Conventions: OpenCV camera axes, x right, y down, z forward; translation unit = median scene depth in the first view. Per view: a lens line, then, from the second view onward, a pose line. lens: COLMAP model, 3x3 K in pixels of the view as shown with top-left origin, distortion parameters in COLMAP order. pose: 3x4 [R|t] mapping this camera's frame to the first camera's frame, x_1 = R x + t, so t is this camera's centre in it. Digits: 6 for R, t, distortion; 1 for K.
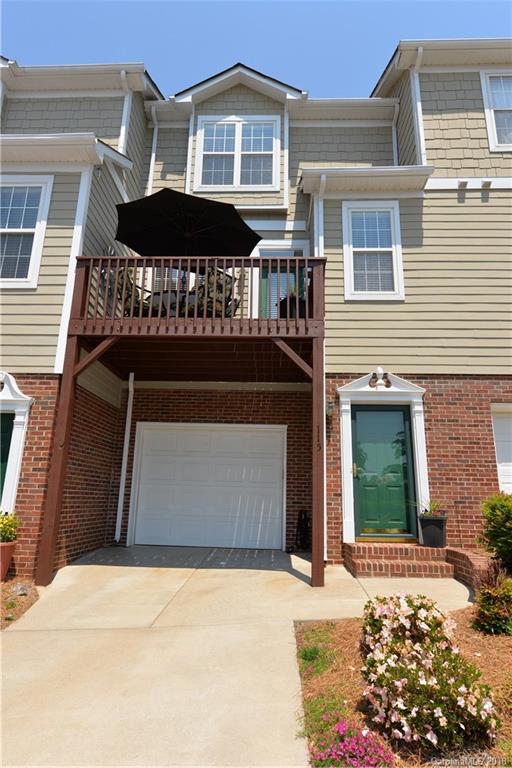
lens RADIAL K [[455.5, 0, 255.8], [0, 455.5, 383.8], [0, 0, 1]] dist [-0.001894, -0.000088]
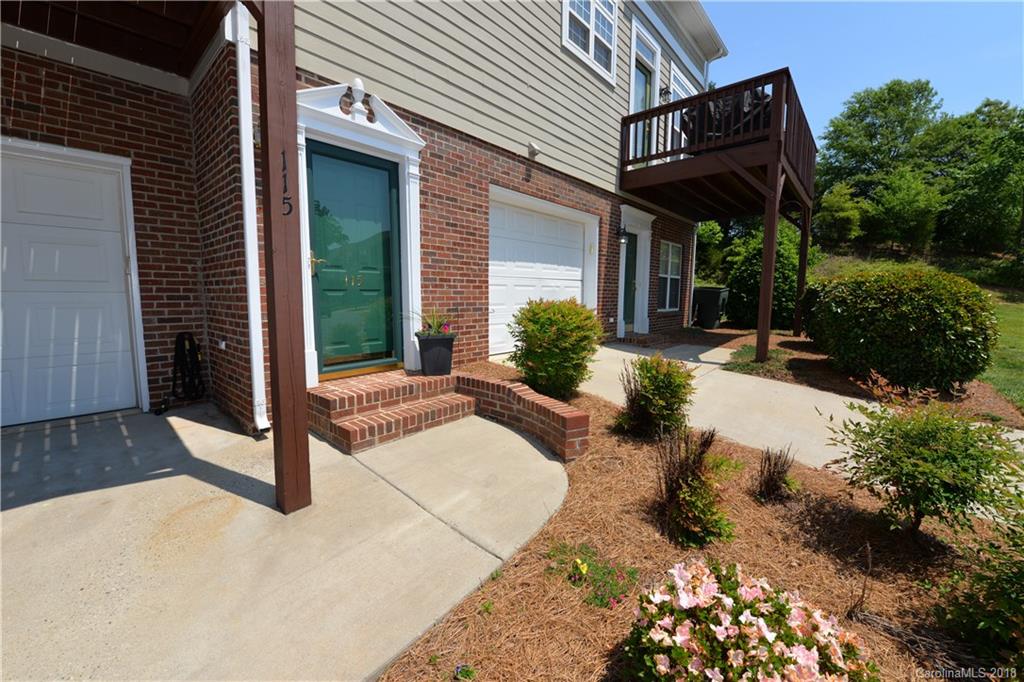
lens RADIAL K [[408.1, 0, 509.8], [0, 408.1, 342.3], [0, 0, 1]] dist [-0.016694, -0.000073]
pose [[0.636716, -0.106679, 0.763683, -0.019281], [-0.182190, 0.941530, 0.283422, 0.094772], [-0.749266, -0.319594, 0.580052, 0.491385]]
